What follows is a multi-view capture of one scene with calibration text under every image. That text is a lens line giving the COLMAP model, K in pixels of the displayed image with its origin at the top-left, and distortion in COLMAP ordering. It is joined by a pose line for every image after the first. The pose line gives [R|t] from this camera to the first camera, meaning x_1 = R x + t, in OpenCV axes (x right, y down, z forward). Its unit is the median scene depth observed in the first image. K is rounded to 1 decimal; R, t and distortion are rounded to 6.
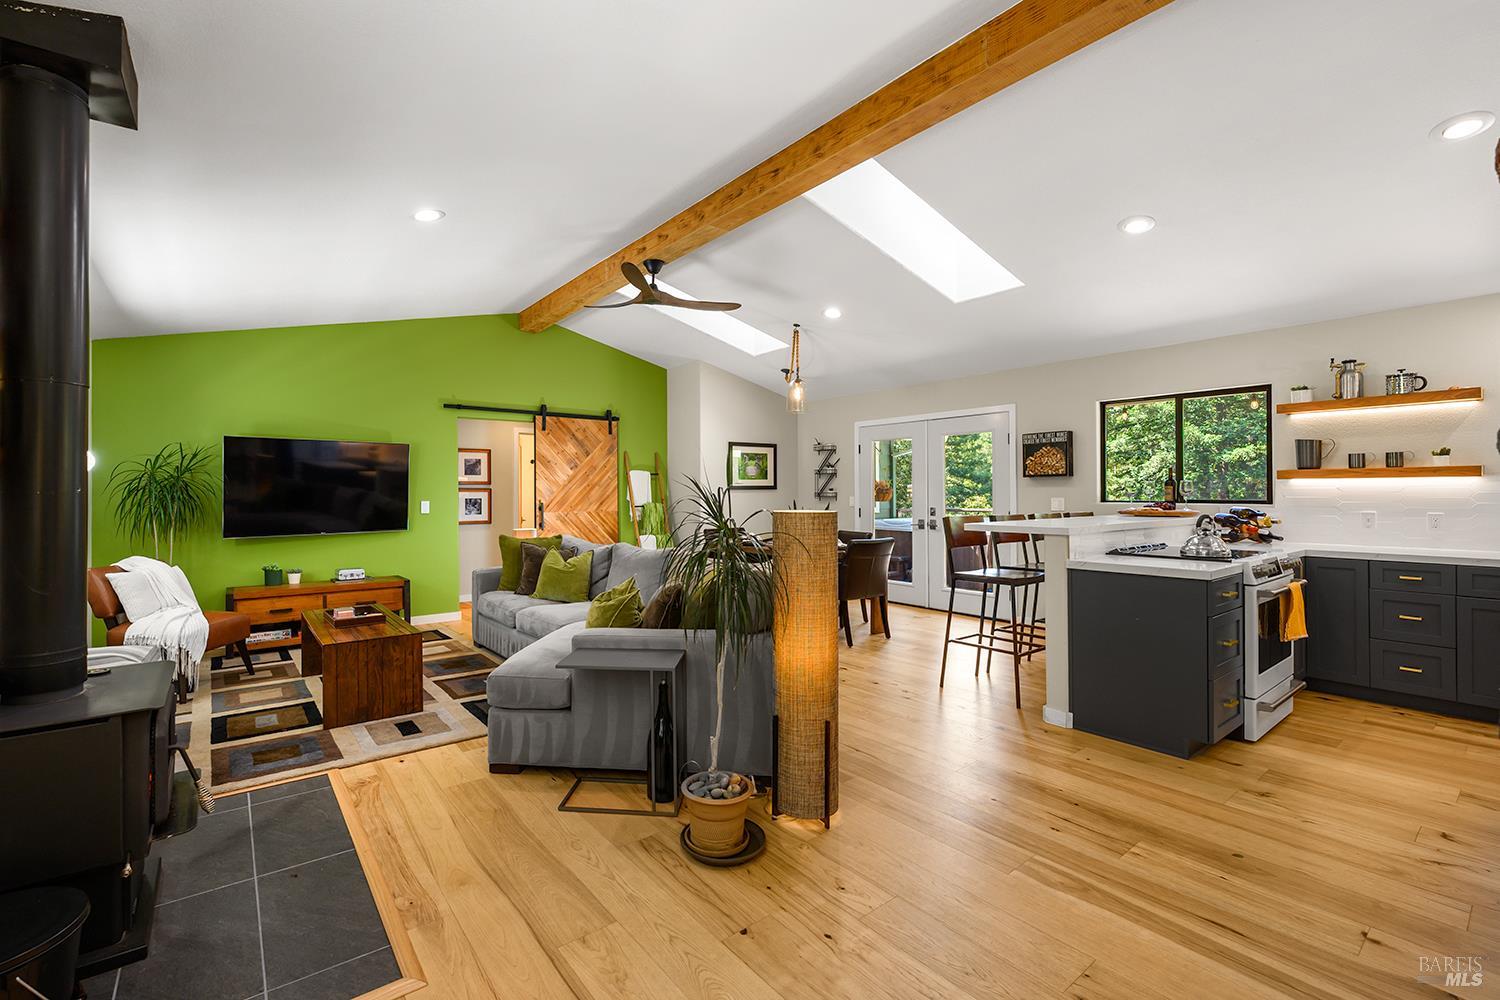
lens RADIAL K [[655.3, 0, 705.7], [0, 655.3, 493.9], [0, 0, 1]] dist [-0.004595, -0.000486]
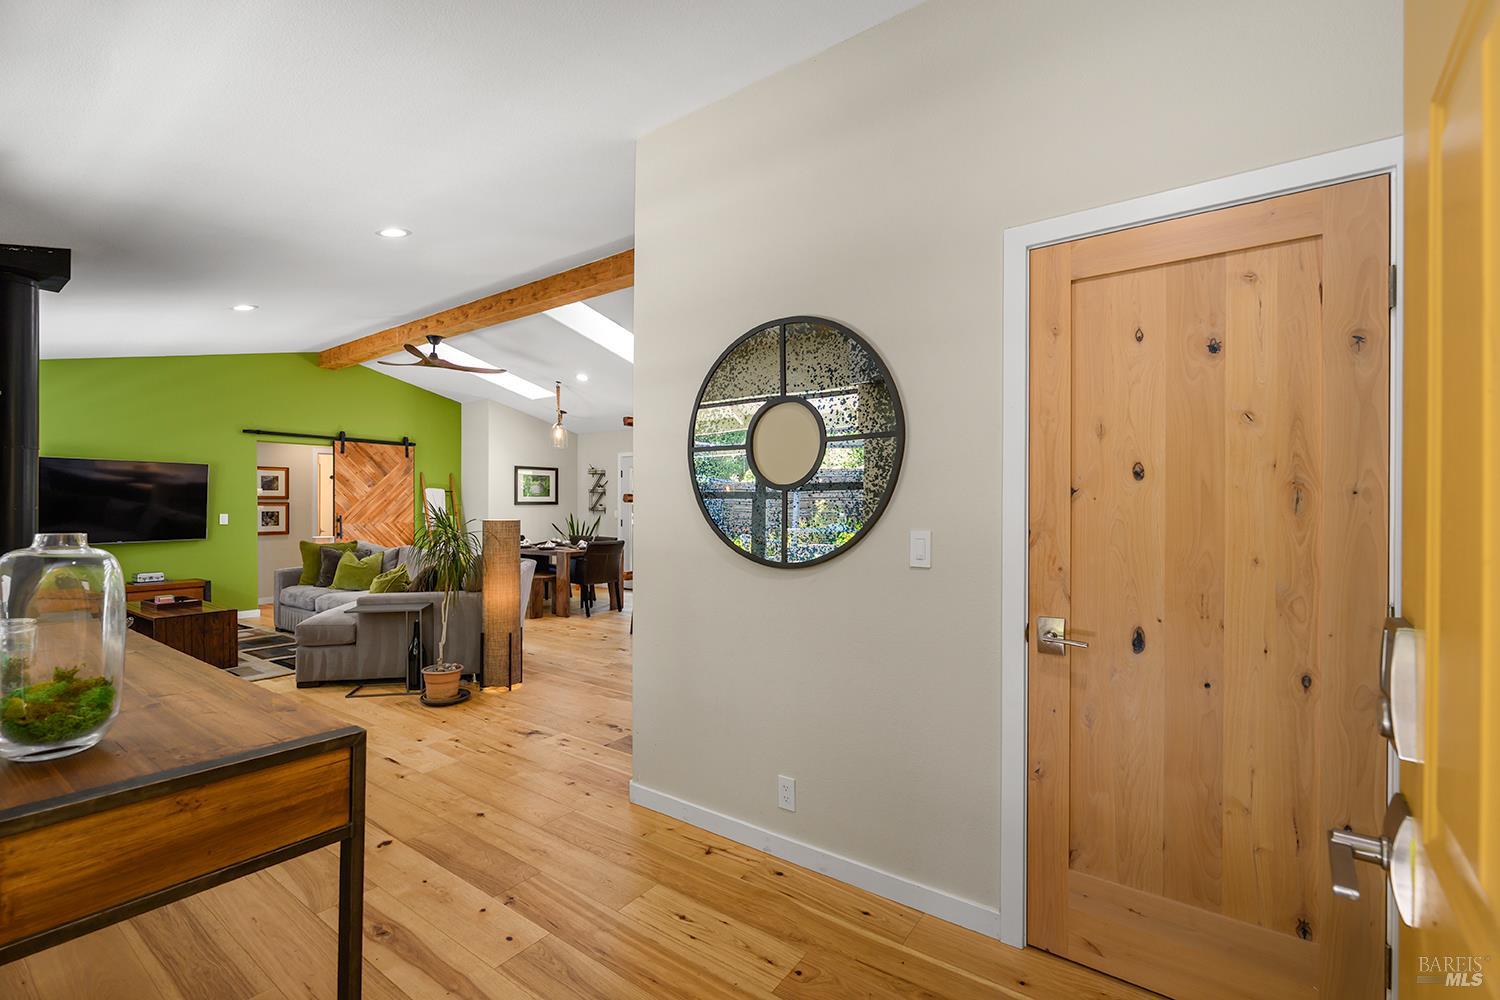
lens RADIAL K [[664.6, 0, 758.3], [0, 664.6, 507.5], [0, 0, 1]] dist [-0.005623, 0.001122]
pose [[0.952200, 0.004235, 0.305447, 0.120602], [-0.004574, 0.999989, 0.000394, -0.005109], [-0.305442, -0.001772, 0.952209, -0.434782]]
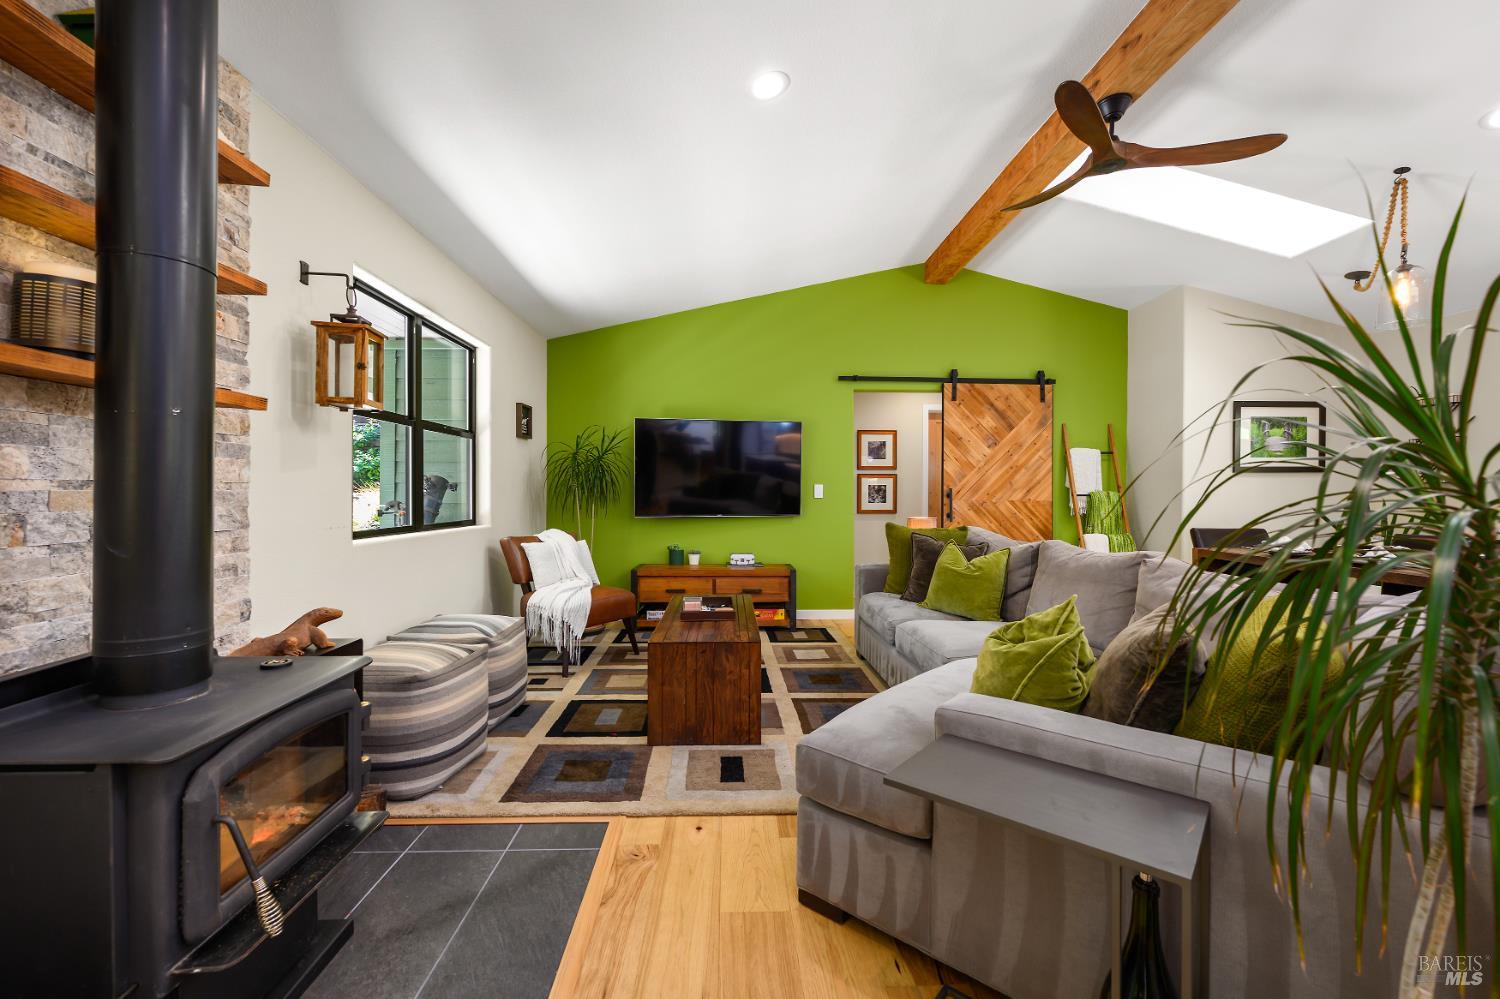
lens RADIAL K [[616.6, 0, 751.4], [0, 616.6, 495.4], [0, 0, 1]] dist [-0.006110, -0.000167]
pose [[0.827829, 0.010865, -0.560875, -0.027118], [-0.009263, 0.999941, 0.005698, 0.024600], [0.560904, 0.000479, 0.827881, 0.262792]]
